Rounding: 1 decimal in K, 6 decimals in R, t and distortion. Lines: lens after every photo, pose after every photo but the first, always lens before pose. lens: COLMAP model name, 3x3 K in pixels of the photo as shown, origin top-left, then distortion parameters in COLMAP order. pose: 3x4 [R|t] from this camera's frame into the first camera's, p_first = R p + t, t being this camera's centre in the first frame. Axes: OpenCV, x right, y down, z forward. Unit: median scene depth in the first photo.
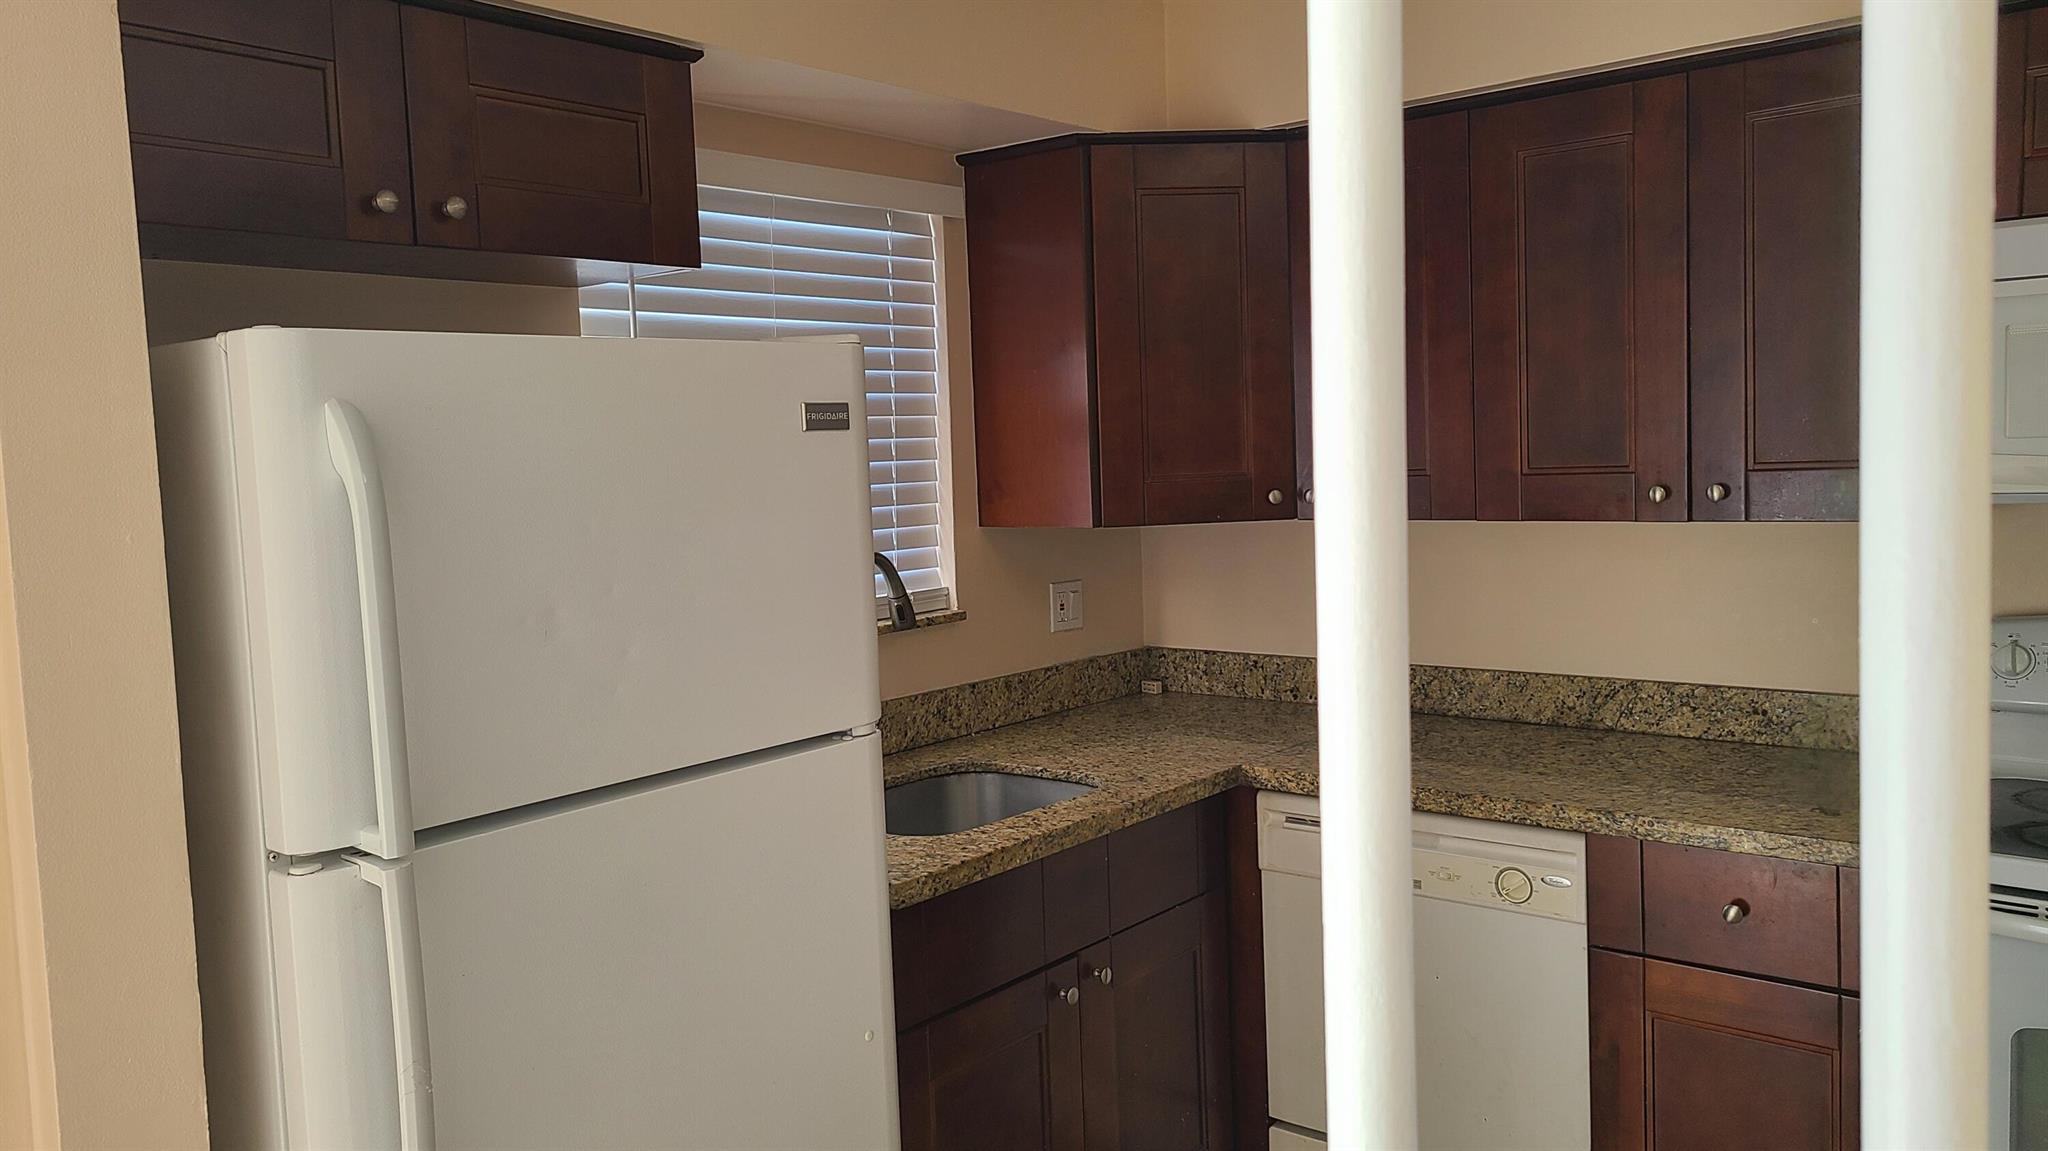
lens RADIAL K [[1537.6, 0, 1005.9], [0, 1537.6, 553.0], [0, 0, 1]] dist [0.032867, 0.001818]
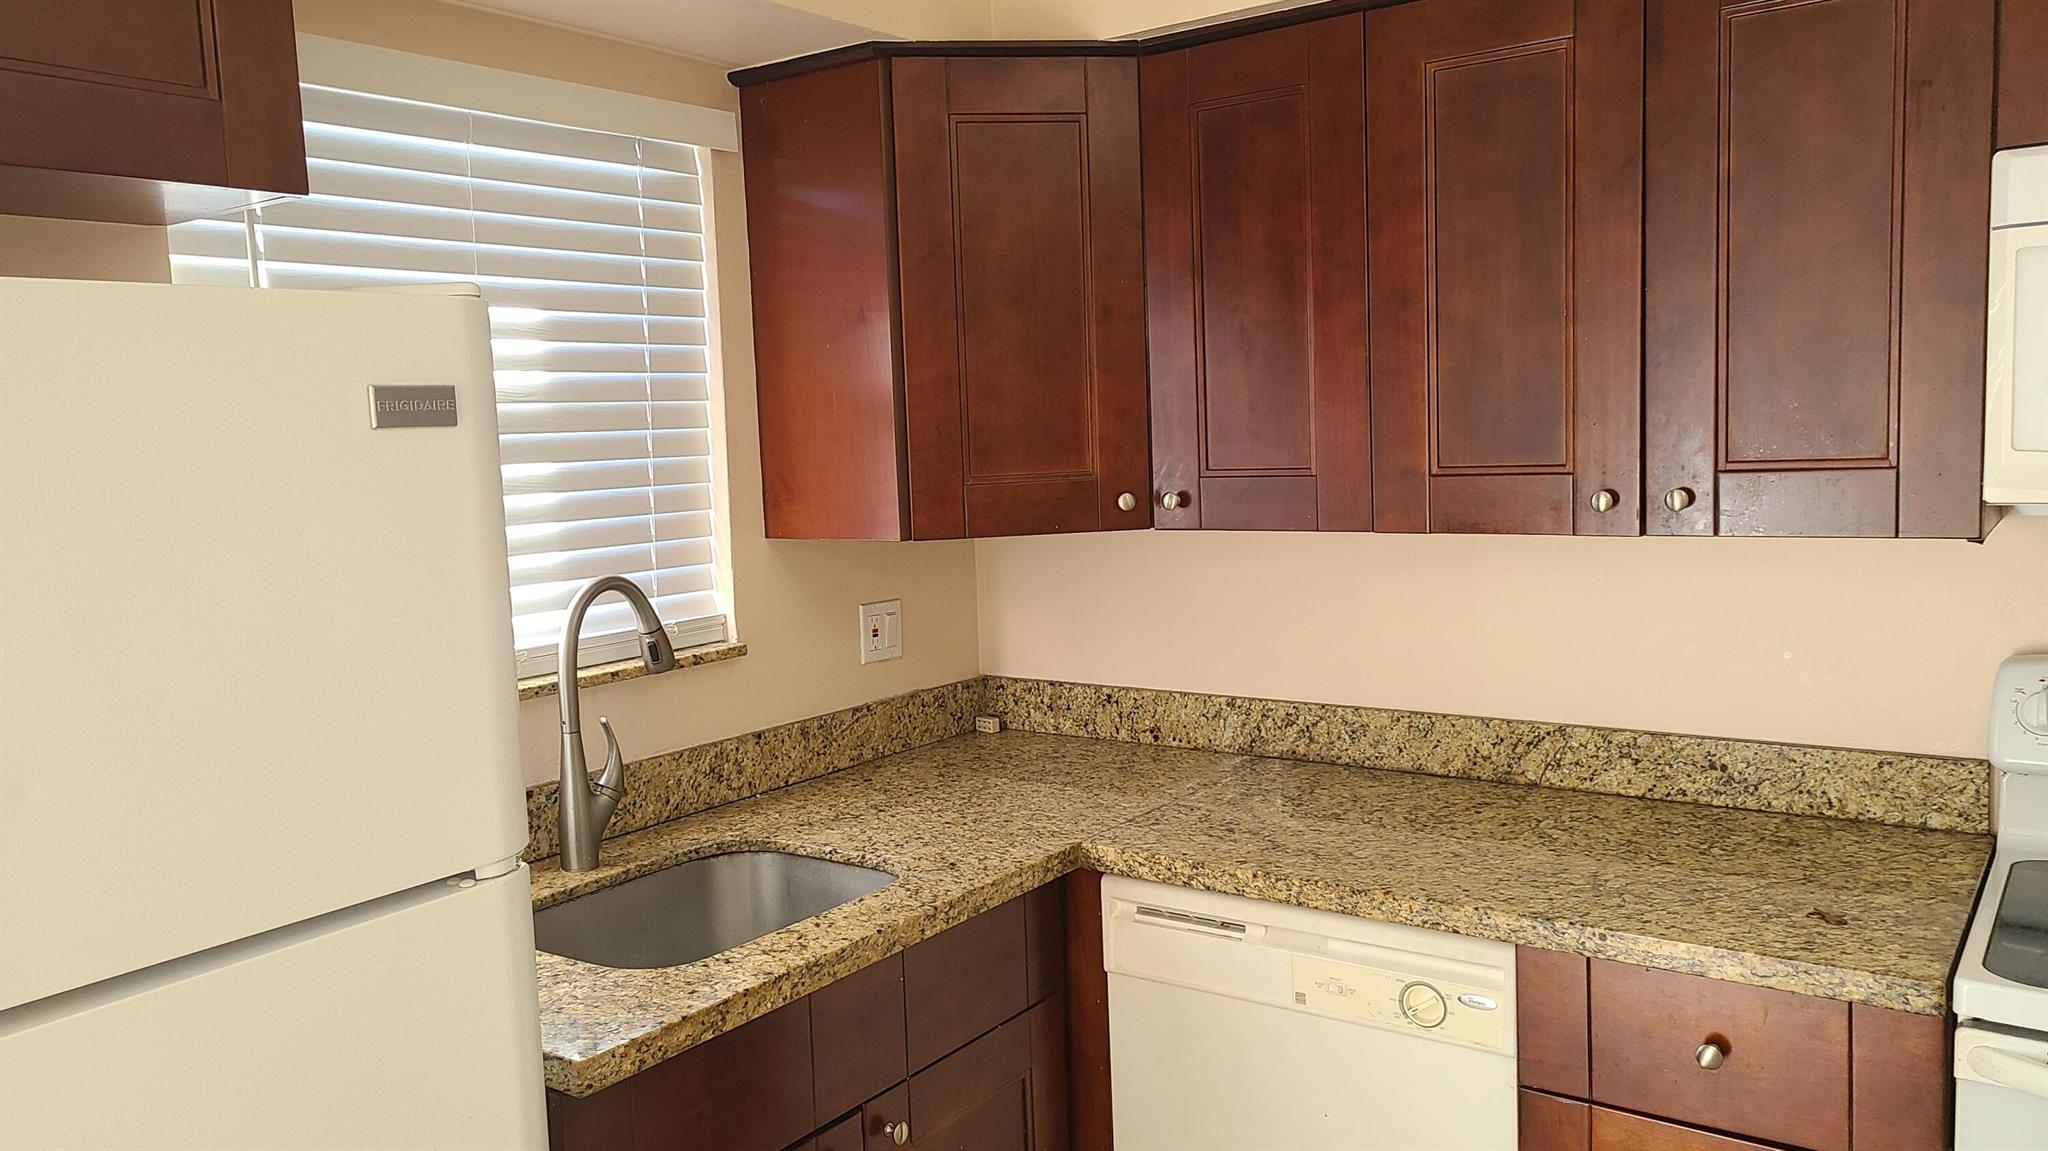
lens RADIAL K [[1547.4, 0, 961.9], [0, 1547.4, 568.2], [0, 0, 1]] dist [0.033256, -0.003663]
pose [[0.998938, -0.006403, 0.045635, 0.054916], [0.005435, 0.999759, 0.021293, -0.020595], [-0.045760, -0.021022, 0.998731, 0.205430]]
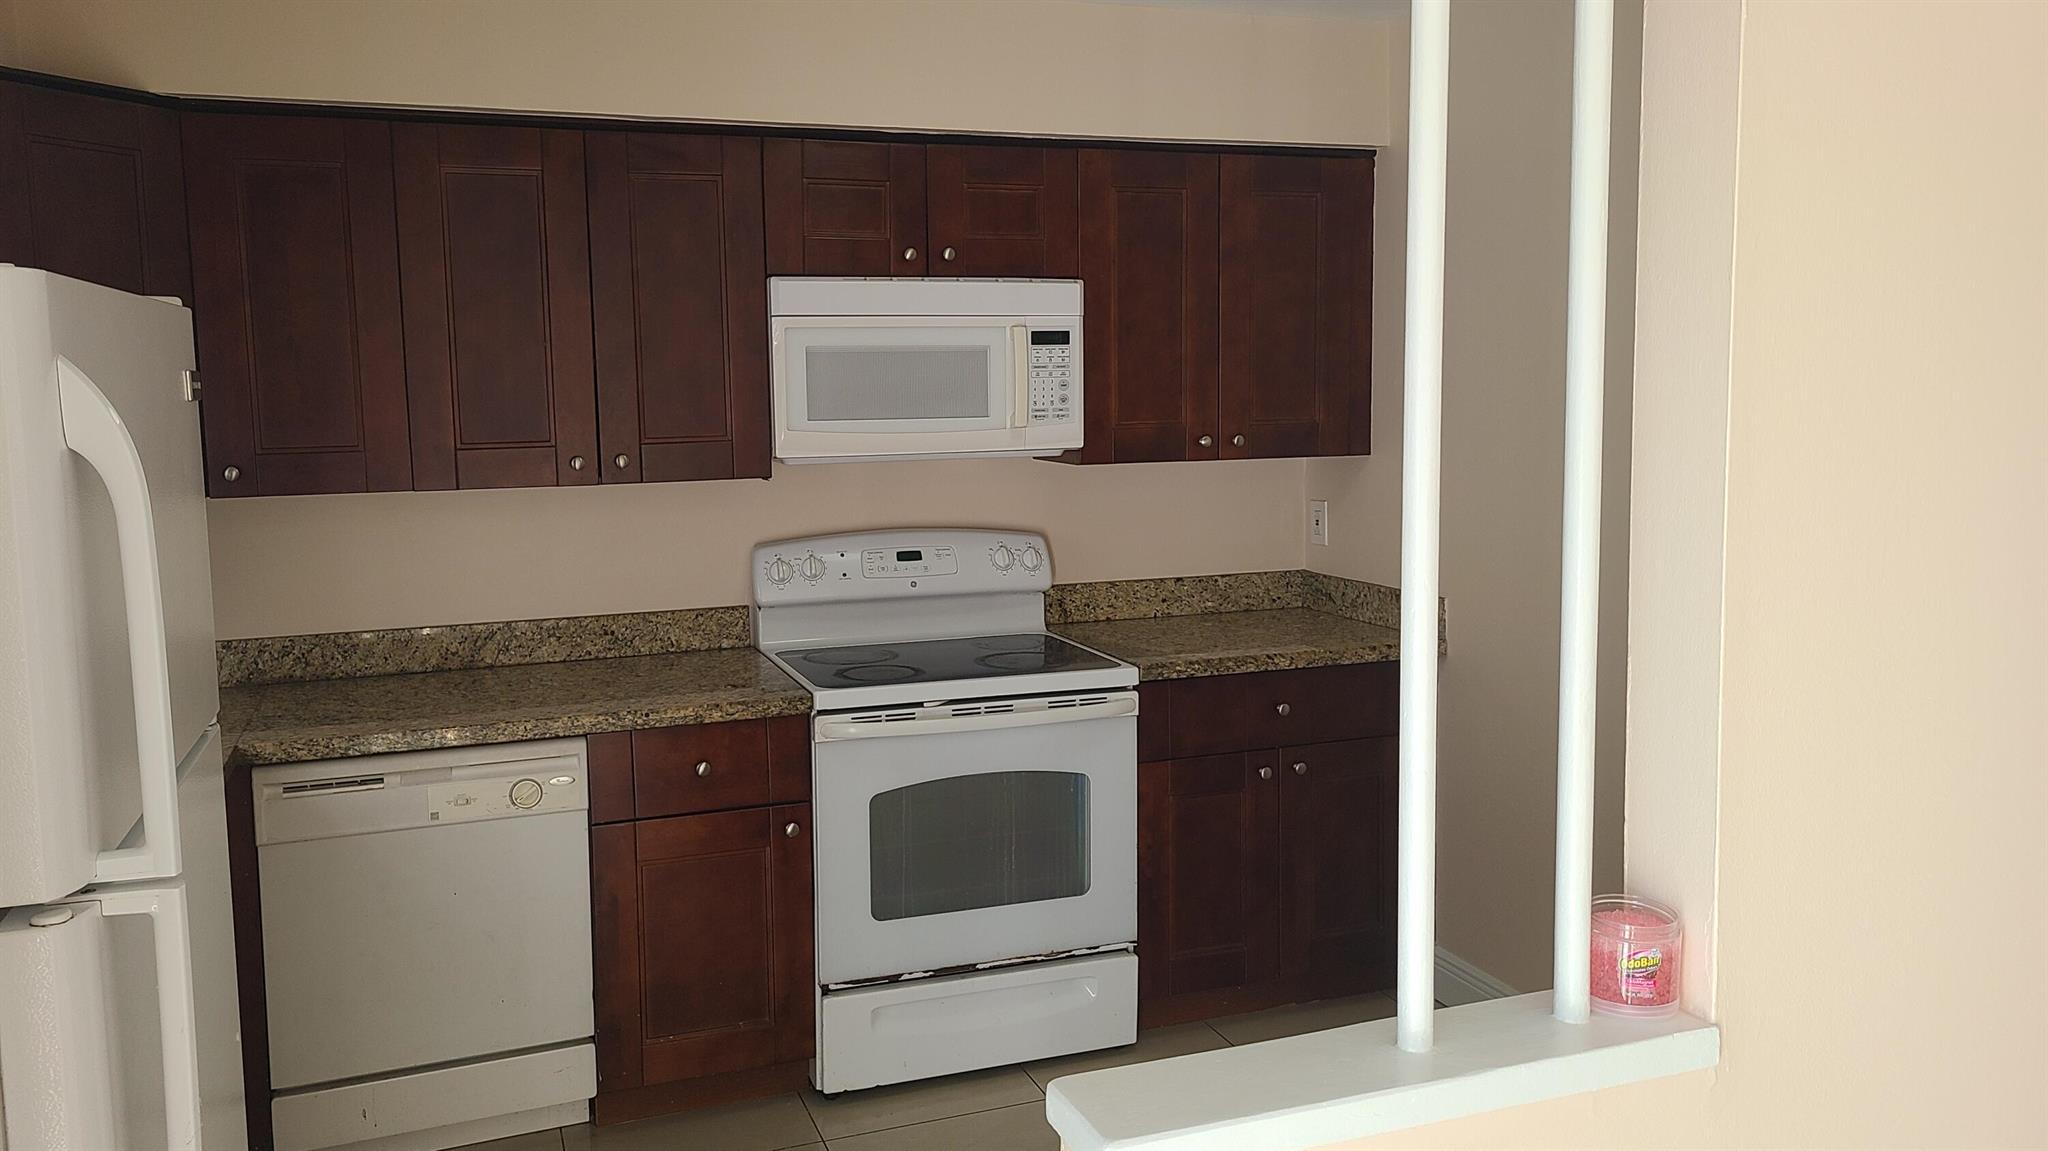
lens RADIAL K [[1537.6, 0, 1005.9], [0, 1537.6, 553.0], [0, 0, 1]] dist [0.032867, 0.001818]
pose [[0.508878, -0.067713, 0.858172, -0.437095], [0.060236, 0.997259, 0.042969, 0.001245], [-0.858729, 0.029826, 0.511561, 0.060810]]
